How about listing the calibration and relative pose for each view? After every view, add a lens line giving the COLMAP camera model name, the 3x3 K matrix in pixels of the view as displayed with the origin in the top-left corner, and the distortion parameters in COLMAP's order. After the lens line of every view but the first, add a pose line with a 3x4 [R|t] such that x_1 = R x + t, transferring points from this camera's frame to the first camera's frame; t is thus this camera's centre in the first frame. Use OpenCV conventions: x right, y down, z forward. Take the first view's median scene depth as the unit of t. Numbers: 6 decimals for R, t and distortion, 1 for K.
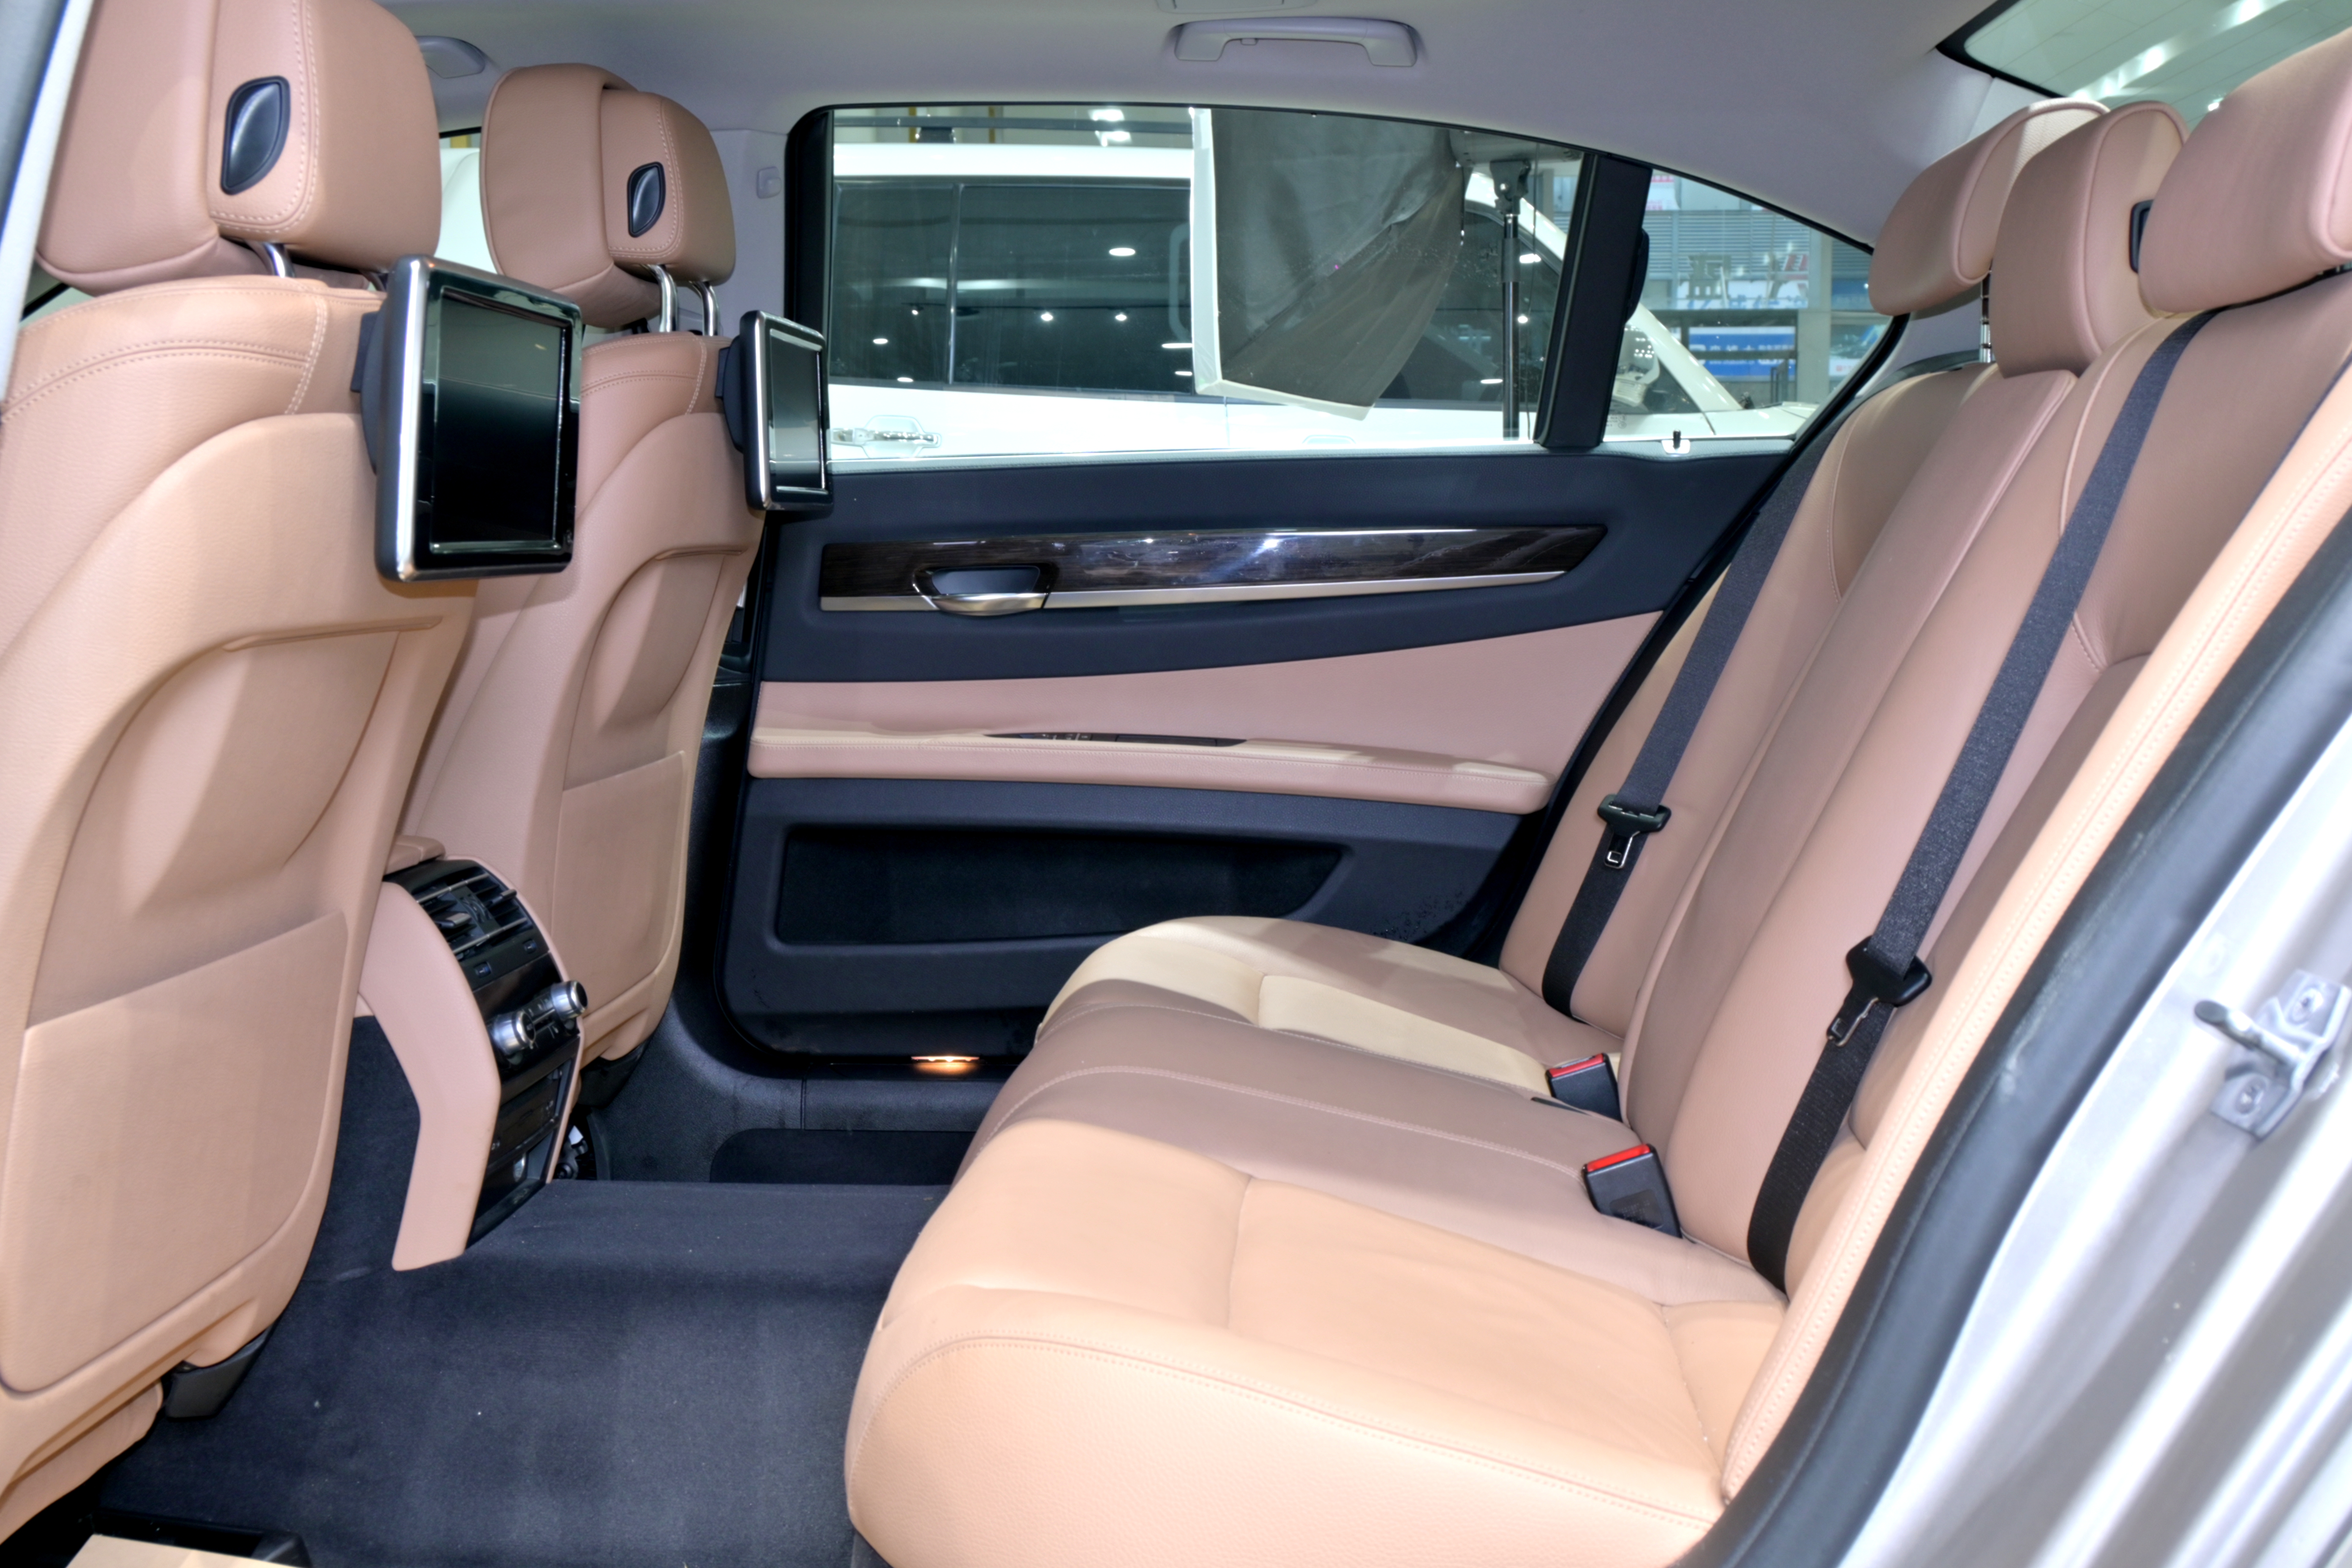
lens RADIAL K [[2611.7, 0, 1183.4], [0, 2611.7, 780.1], [0, 0, 1]] dist [-0.006438, 0.000000]
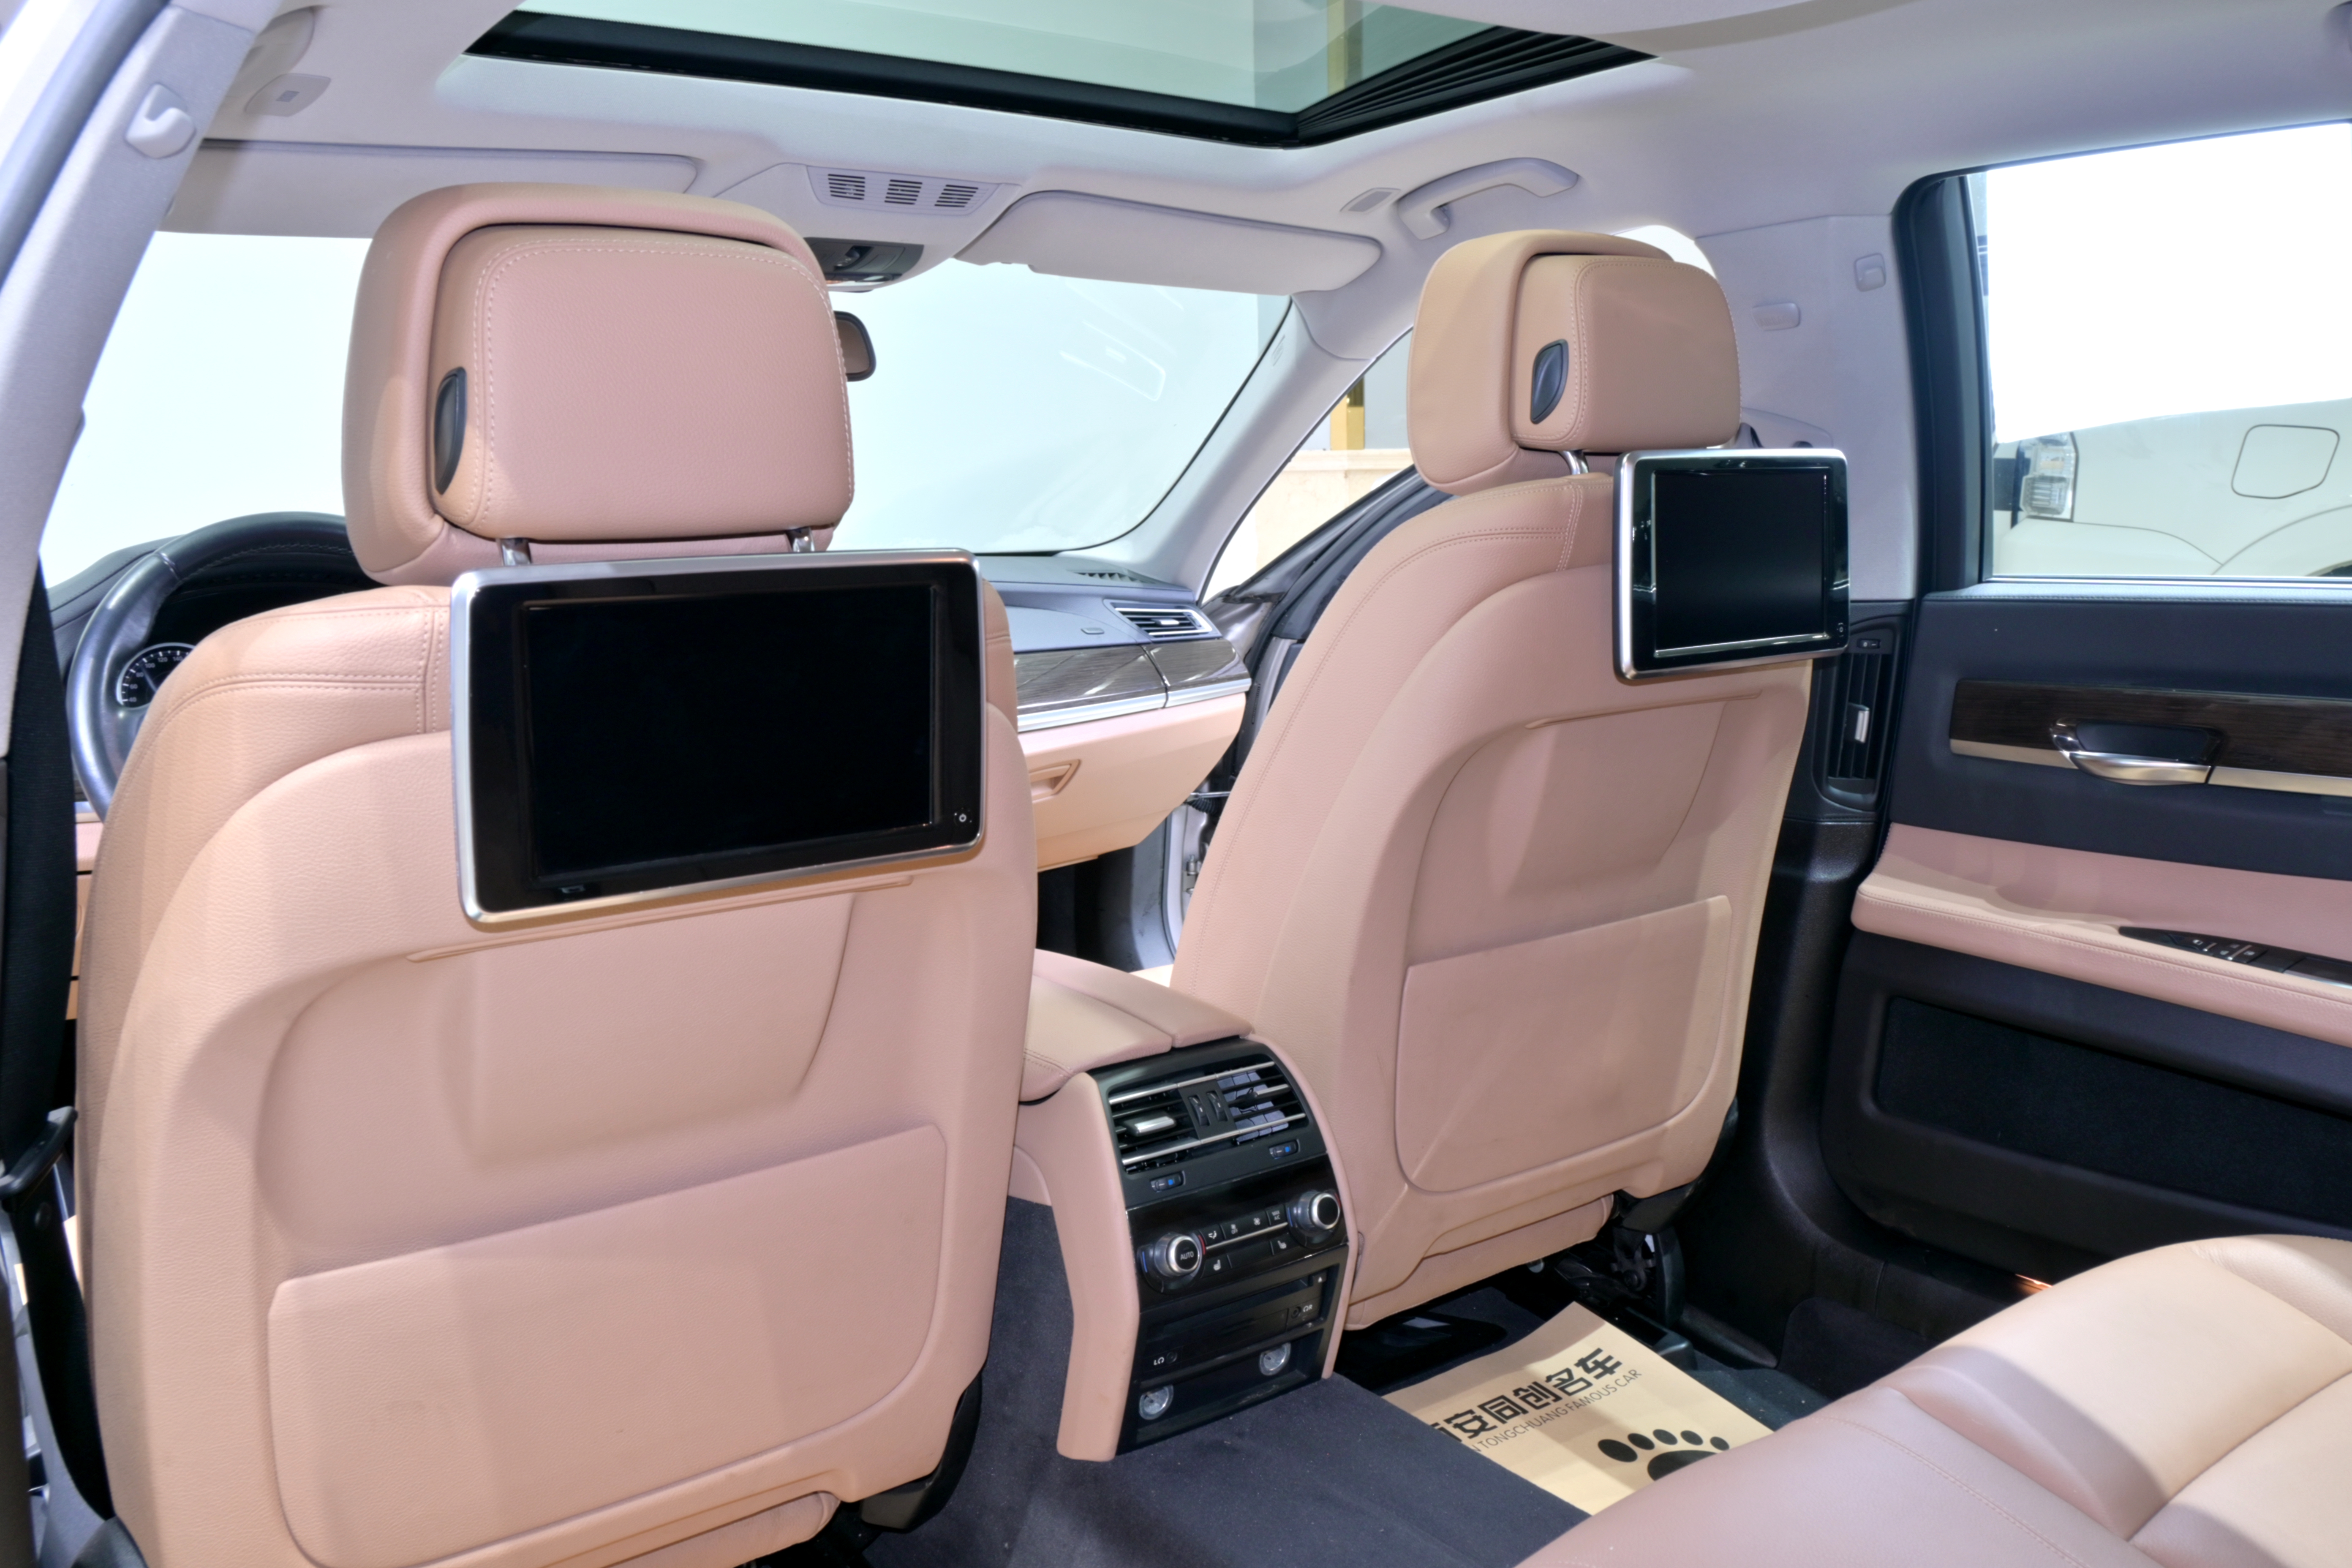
lens RADIAL K [[1937.2, 0, 1168.8], [0, 1937.2, 783.2], [0, 0, 1]] dist [0.007528, -0.008330]
pose [[0.639922, 0.122137, -0.758671, 0.212536], [-0.061371, 0.992257, 0.107977, -0.123740], [0.765985, -0.022536, 0.642463, 0.433915]]
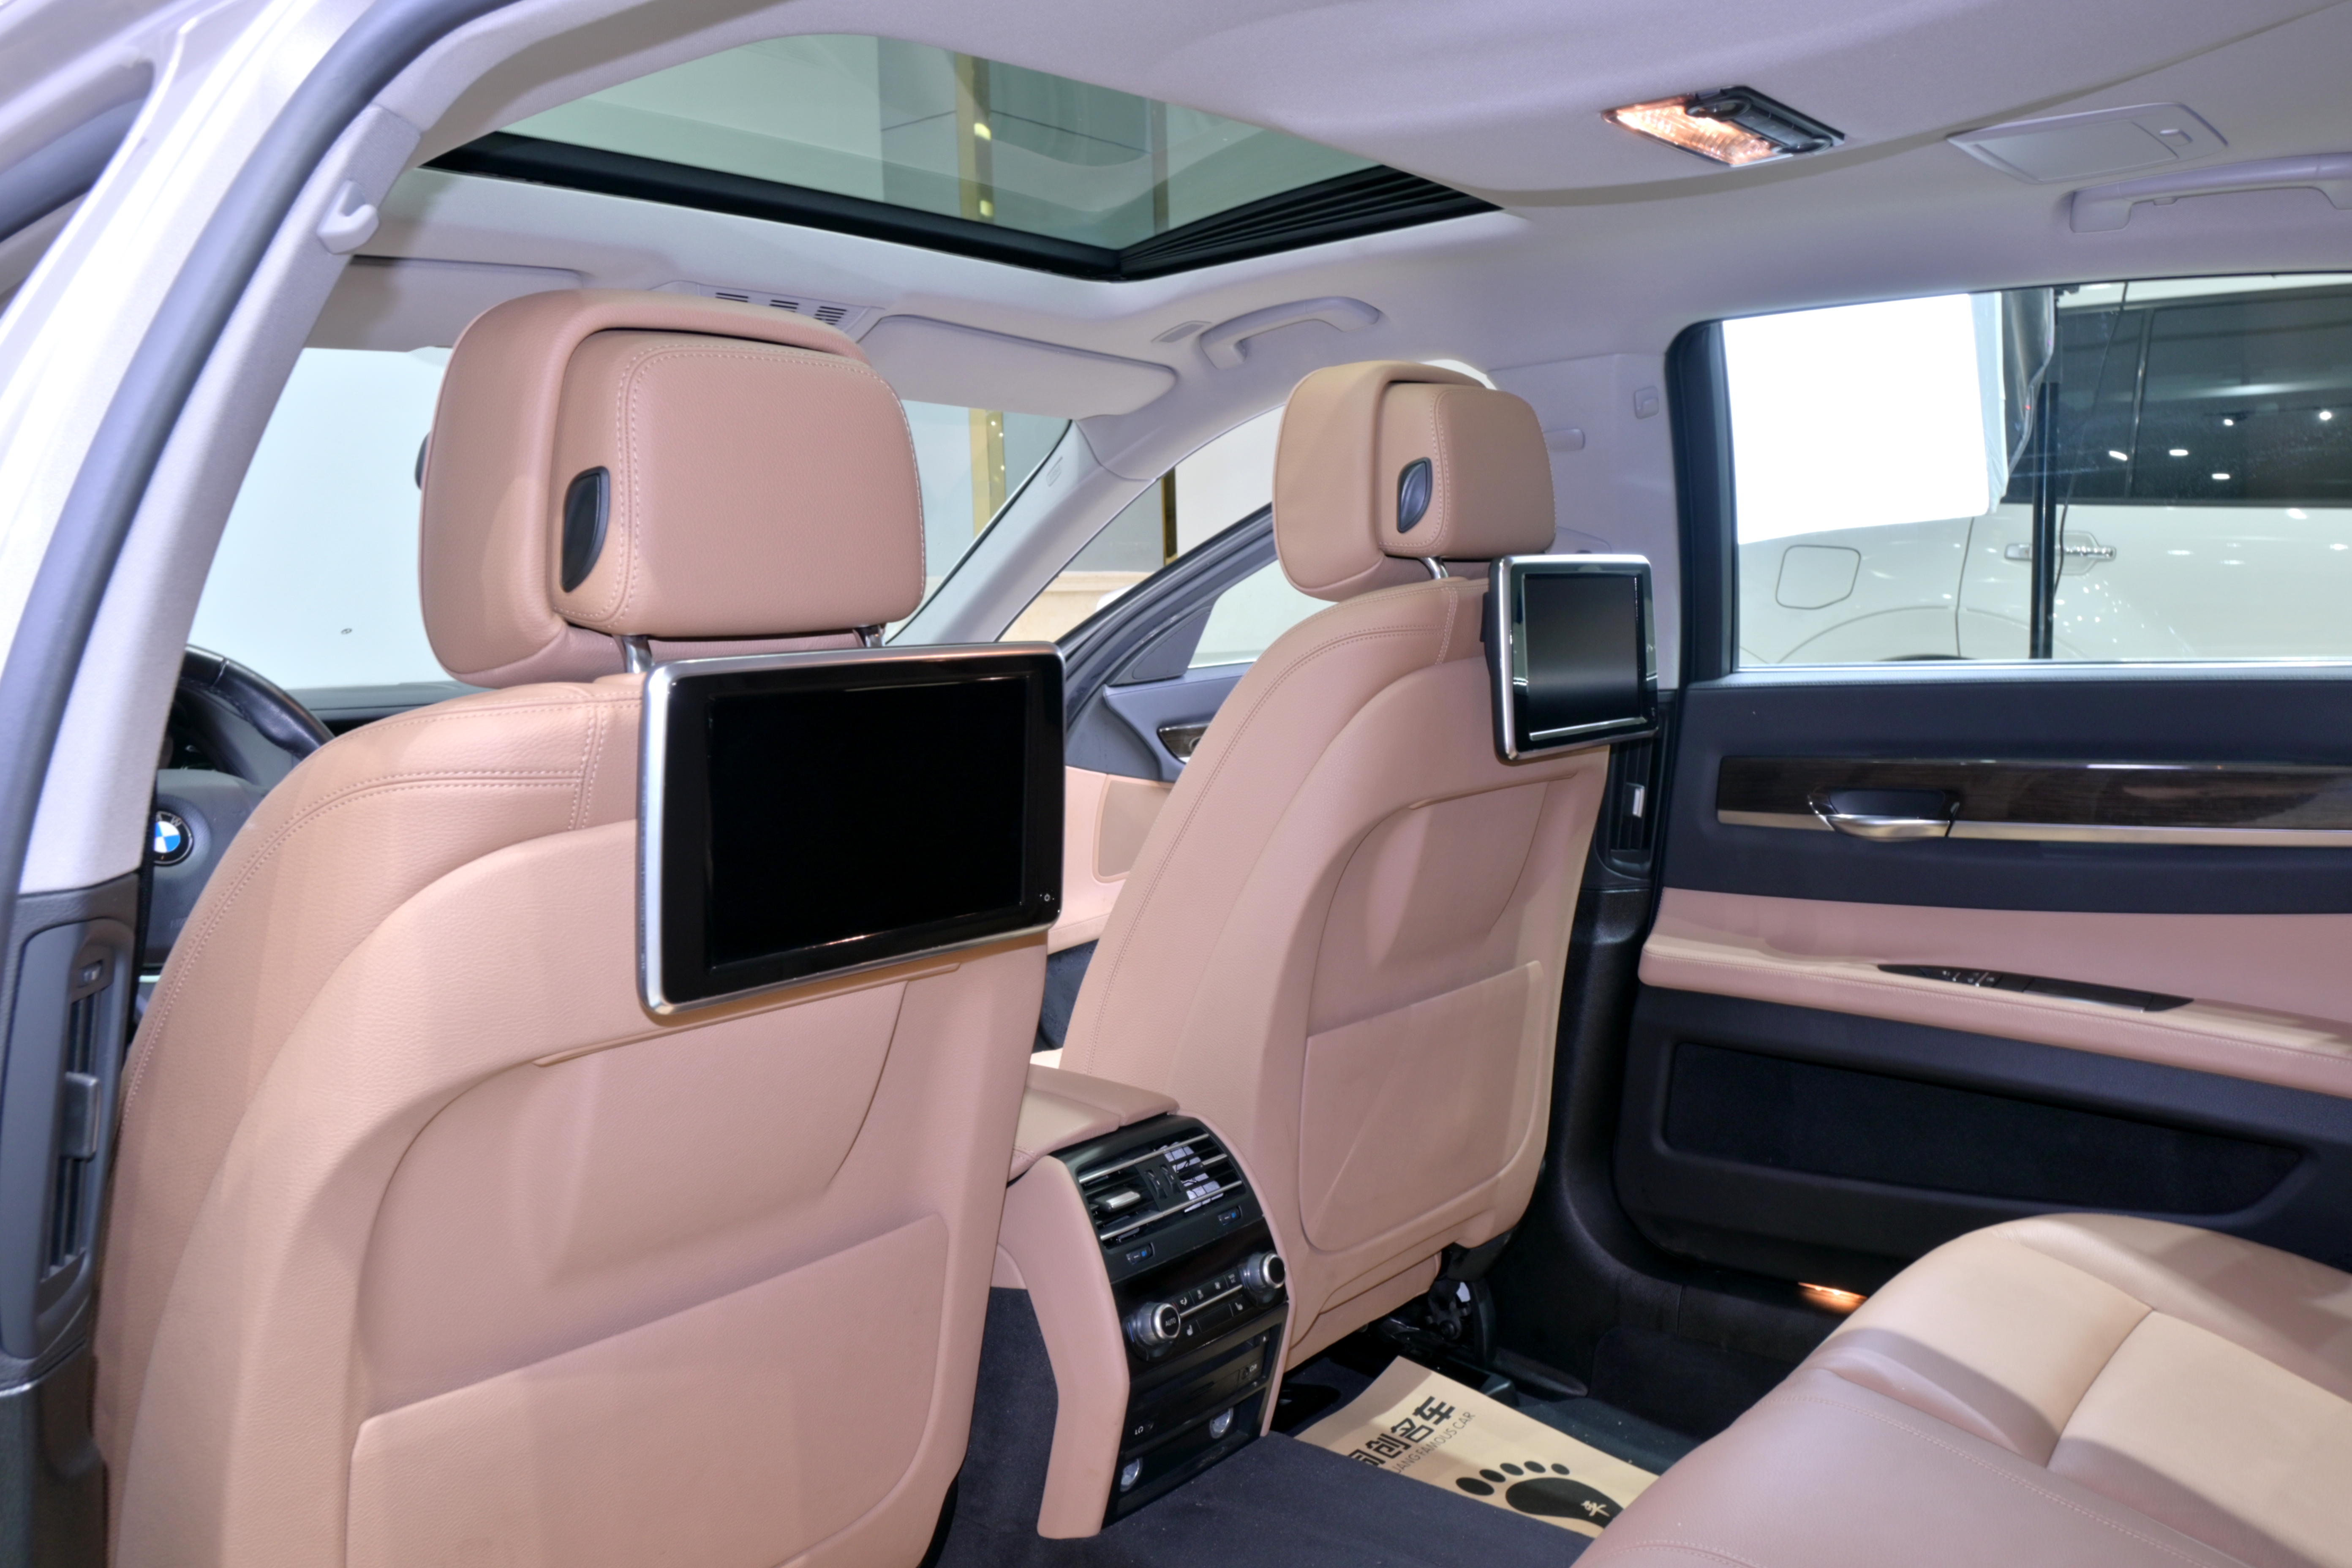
lens RADIAL K [[1937.2, 0, 1172.8], [0, 1937.2, 790.4], [0, 0, 1]] dist [0.007528, -0.008330]
pose [[0.809494, 0.049060, -0.585075, 0.140105], [-0.036778, 0.998783, 0.032866, -0.106691], [0.585975, -0.005087, 0.810313, 0.320773]]
